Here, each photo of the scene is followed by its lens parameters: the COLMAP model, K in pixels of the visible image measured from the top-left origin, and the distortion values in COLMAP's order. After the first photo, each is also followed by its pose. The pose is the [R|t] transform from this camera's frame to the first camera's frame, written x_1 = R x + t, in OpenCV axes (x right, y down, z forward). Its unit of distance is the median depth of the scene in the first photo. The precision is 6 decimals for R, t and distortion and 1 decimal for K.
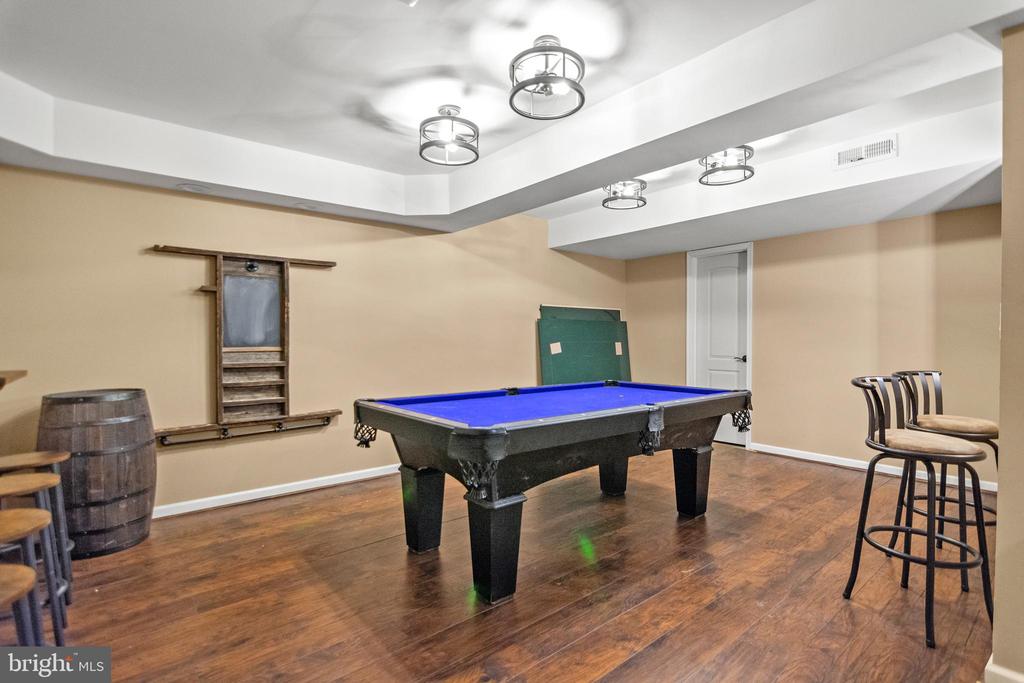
lens RADIAL K [[497.3, 0, 515.6], [0, 497.3, 337.8], [0, 0, 1]] dist [-0.001519, -0.000638]
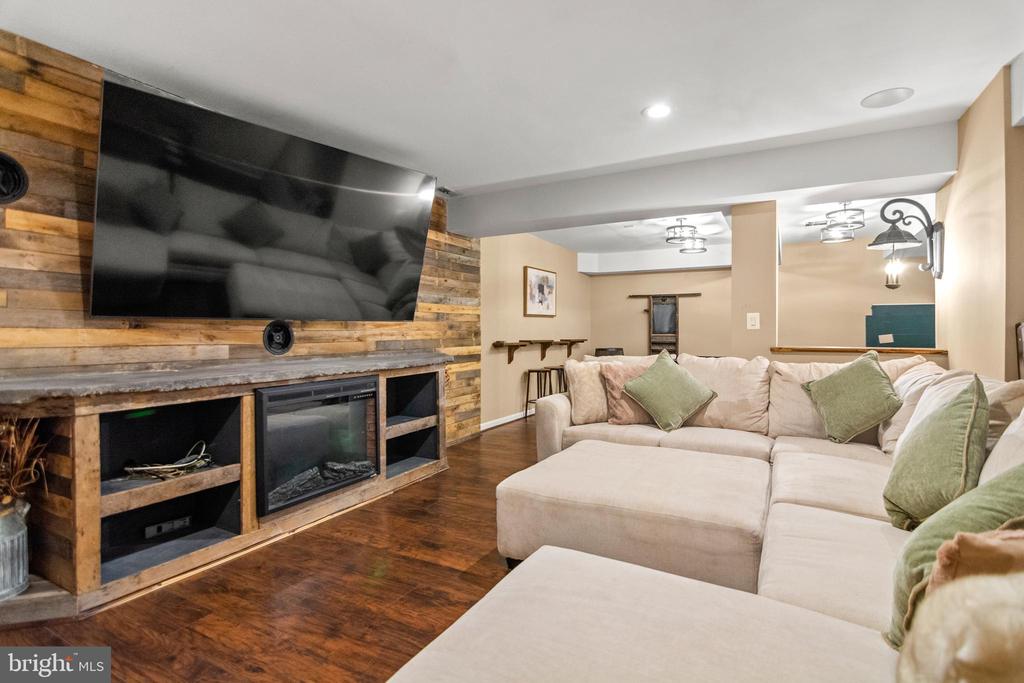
lens RADIAL K [[498.7, 0, 515.3], [0, 498.7, 332.6], [0, 0, 1]] dist [-0.003578, -0.002032]
pose [[0.363519, 0.004026, -0.931578, 1.356810], [-0.001749, 0.999992, 0.003639, 0.004585], [0.931585, 0.000307, 0.363523, -0.480427]]
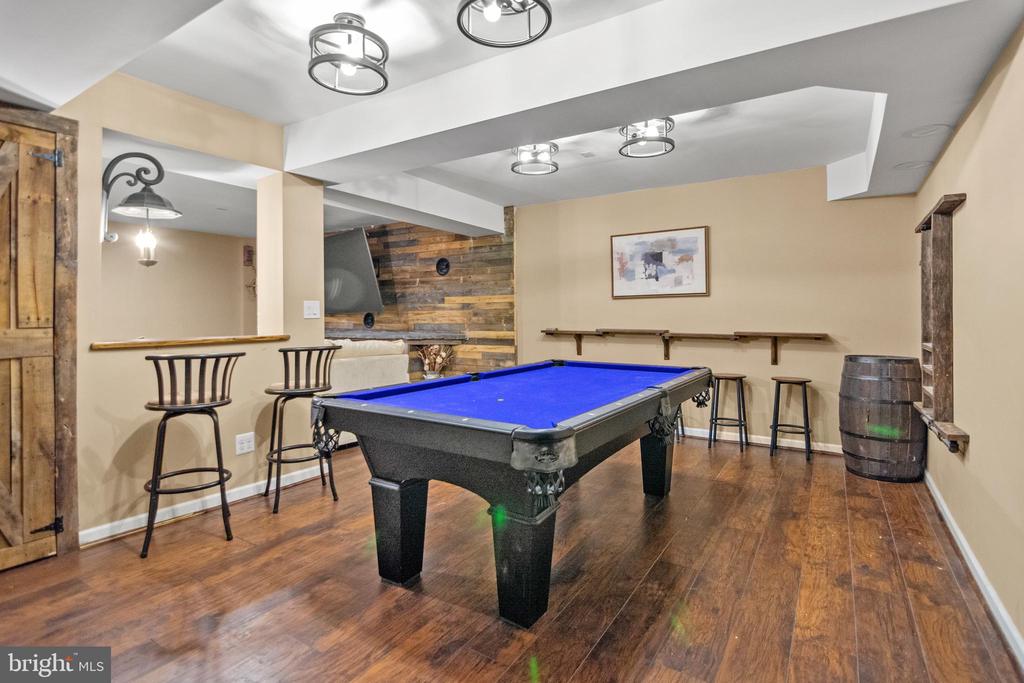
lens RADIAL K [[498.7, 0, 515.3], [0, 498.7, 332.6], [0, 0, 1]] dist [-0.003578, -0.002032]
pose [[-0.952233, 0.007045, -0.305292, 0.375252], [-0.001819, 0.999585, 0.028741, 0.008142], [0.305368, 0.027923, -0.951825, 1.534944]]
